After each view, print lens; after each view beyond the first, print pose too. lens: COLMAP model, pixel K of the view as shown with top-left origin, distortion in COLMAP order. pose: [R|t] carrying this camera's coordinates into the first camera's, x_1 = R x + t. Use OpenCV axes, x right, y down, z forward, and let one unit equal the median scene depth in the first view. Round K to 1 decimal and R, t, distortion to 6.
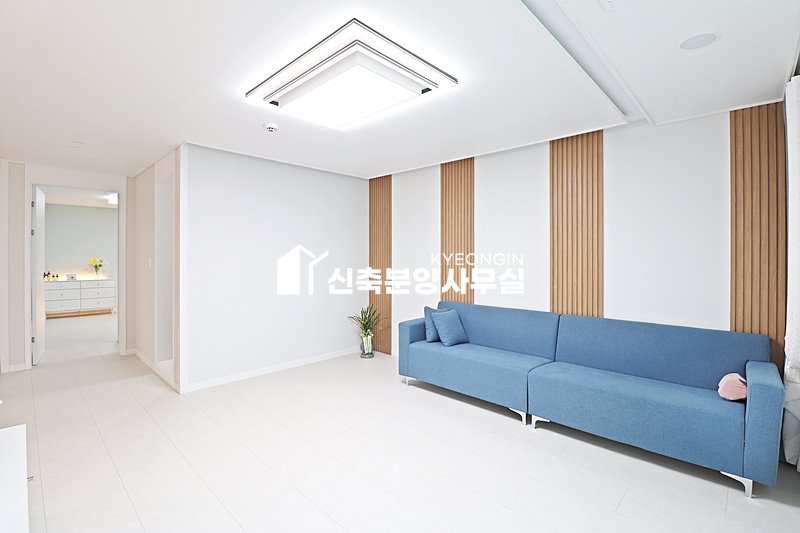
lens RADIAL K [[370.9, 0, 398.9], [0, 370.9, 260.5], [0, 0, 1]] dist [0.001158, -0.010458]
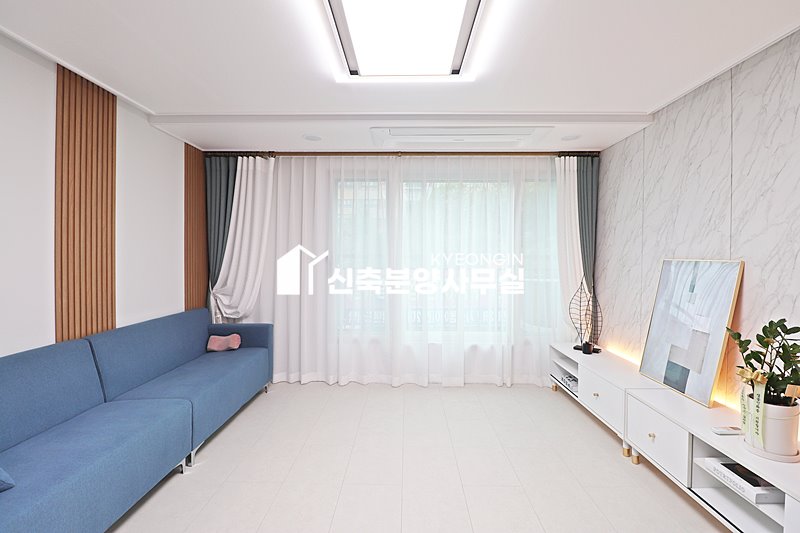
lens RADIAL K [[370.9, 0, 402.4], [0, 370.9, 263.7], [0, 0, 1]] dist [0.001158, -0.010458]
pose [[-0.678275, -0.019402, 0.734552, -0.465385], [0.000923, 0.999628, 0.027256, -0.010167], [-0.734808, 0.019165, -0.678004, 1.046972]]
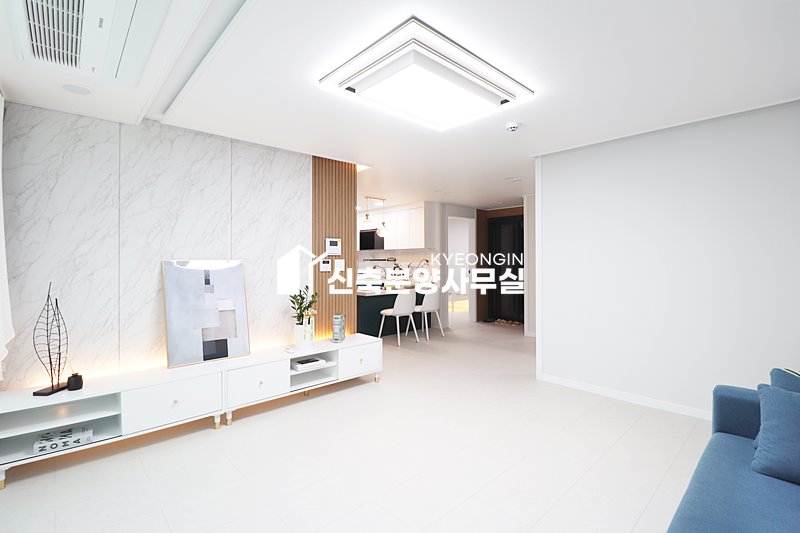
lens RADIAL K [[370.9, 0, 397.6], [0, 370.9, 261.9], [0, 0, 1]] dist [0.001158, -0.010458]
pose [[-0.070982, -0.000689, -0.997477, 0.616571], [-0.000917, 0.999999, -0.000626, 0.007685], [0.997477, 0.000871, -0.070982, 0.696081]]
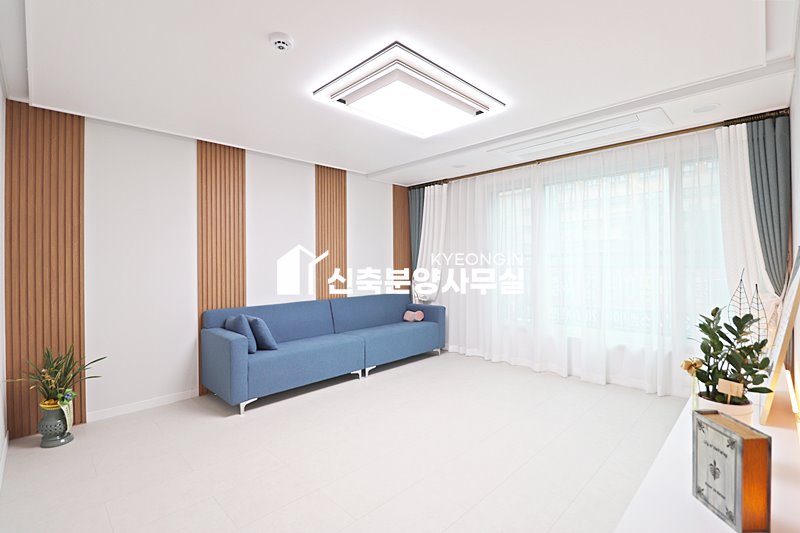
lens RADIAL K [[370.9, 0, 395.7], [0, 370.9, 262.0], [0, 0, 1]] dist [0.001158, -0.010458]
pose [[0.033554, -0.000054, 0.999437, -0.894050], [0.018421, 0.999830, -0.000564, 0.017461], [-0.999267, 0.018430, 0.033549, 0.726433]]
